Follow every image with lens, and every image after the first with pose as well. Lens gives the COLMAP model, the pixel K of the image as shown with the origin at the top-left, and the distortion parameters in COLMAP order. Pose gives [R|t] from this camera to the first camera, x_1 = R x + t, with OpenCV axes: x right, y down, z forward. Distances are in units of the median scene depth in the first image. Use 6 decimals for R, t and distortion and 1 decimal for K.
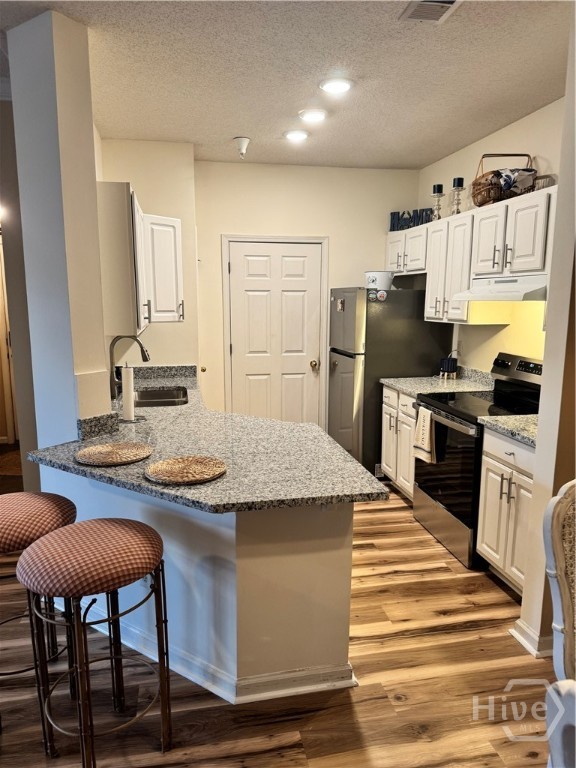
lens RADIAL K [[538.2, 0, 284.0], [0, 538.2, 385.2], [0, 0, 1]] dist [0.112757, -0.185892]
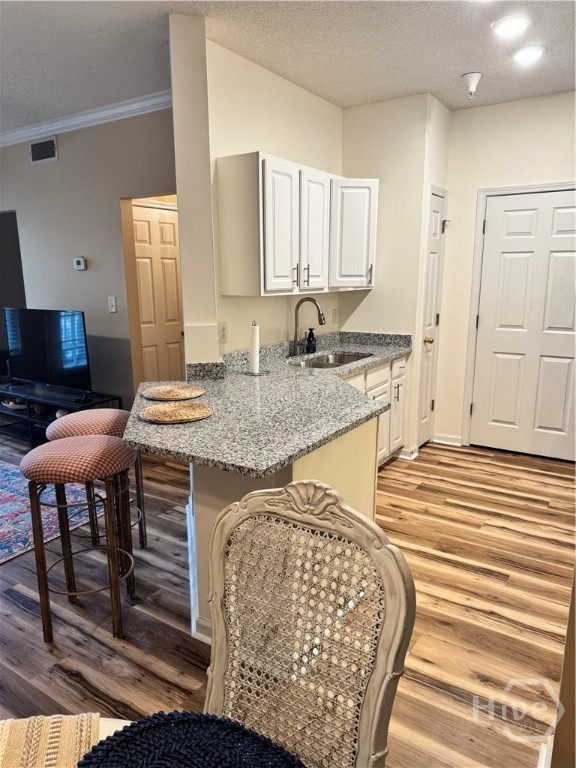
lens RADIAL K [[538.2, 0, 284.0], [0, 538.2, 385.2], [0, 0, 1]] dist [0.112757, -0.185892]
pose [[0.709172, 0.137707, -0.691456, 0.490494], [-0.106600, 0.990408, 0.087913, -0.013782], [0.696930, 0.011364, 0.717050, 0.238899]]
